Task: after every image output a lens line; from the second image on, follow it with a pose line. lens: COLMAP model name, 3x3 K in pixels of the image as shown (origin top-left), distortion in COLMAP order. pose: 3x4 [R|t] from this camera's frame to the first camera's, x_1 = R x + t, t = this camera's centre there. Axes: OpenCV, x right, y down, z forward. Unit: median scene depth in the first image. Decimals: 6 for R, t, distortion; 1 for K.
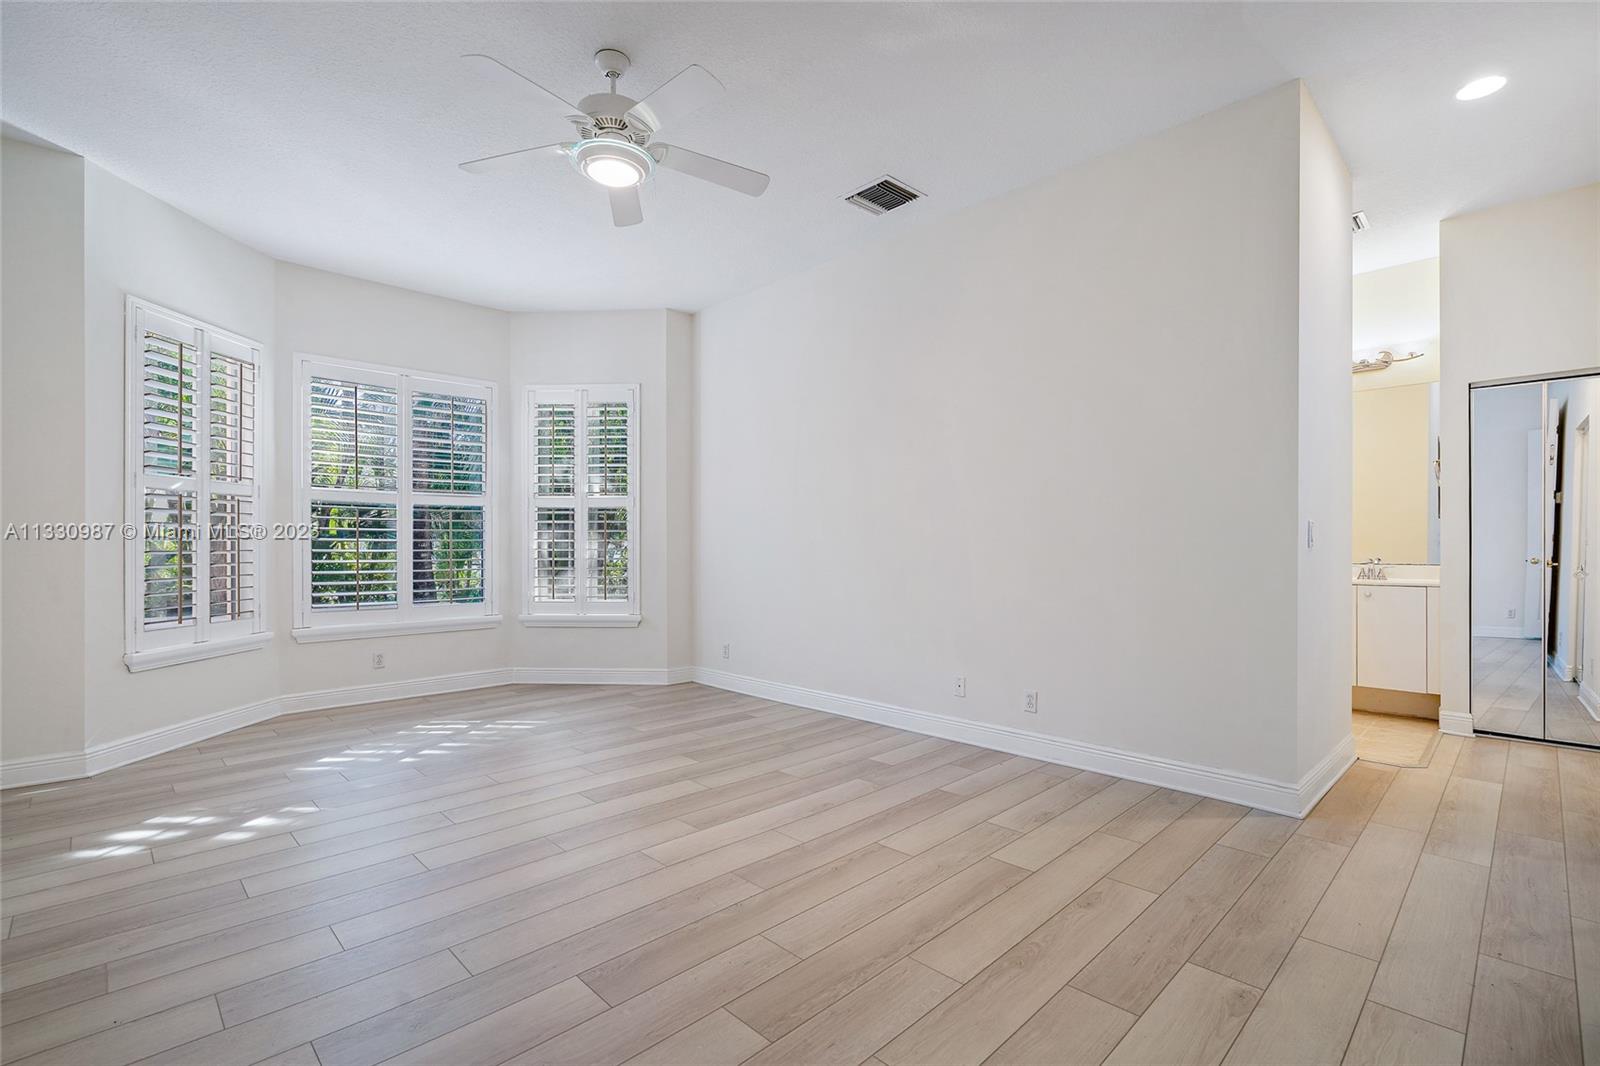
lens RADIAL K [[734.7, 0, 796.8], [0, 734.7, 549.0], [0, 0, 1]] dist [-0.001694, 0.000949]
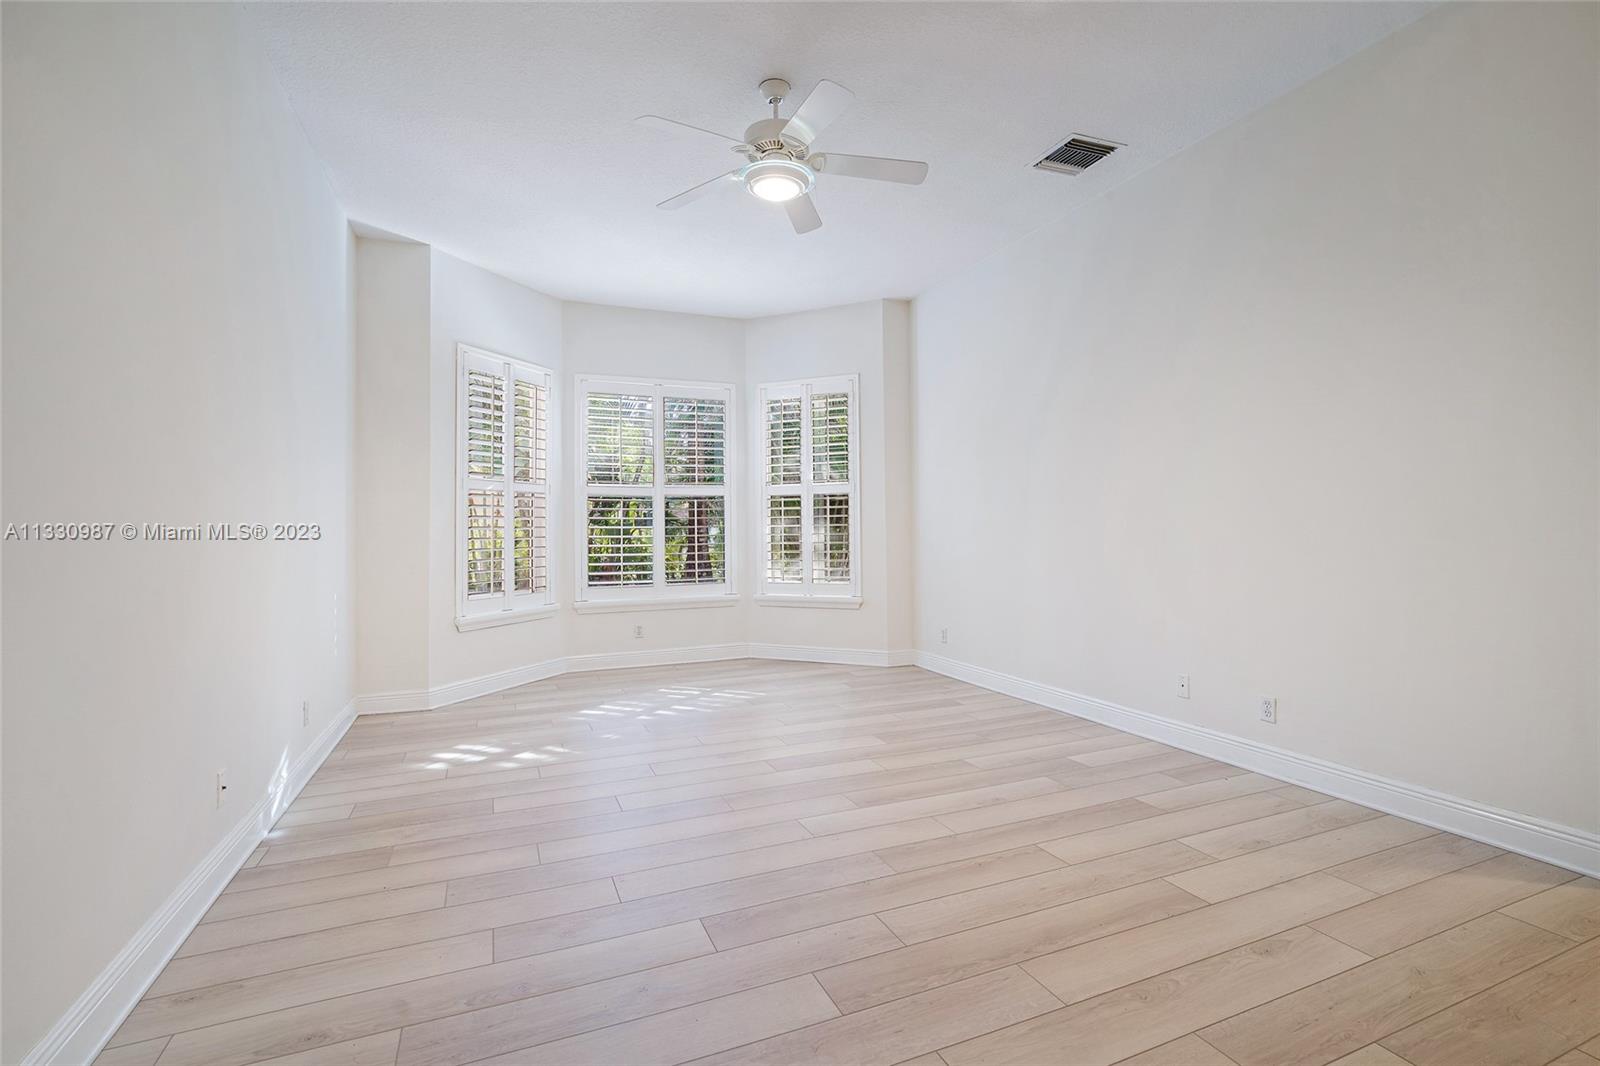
lens RADIAL K [[734.7, 0, 789.7], [0, 734.7, 517.6], [0, 0, 1]] dist [-0.001694, 0.000949]
pose [[0.929949, -0.015755, -0.367351, 0.121894], [0.008585, 0.999740, -0.021144, -0.001513], [0.367589, 0.016509, 0.929842, 0.001929]]
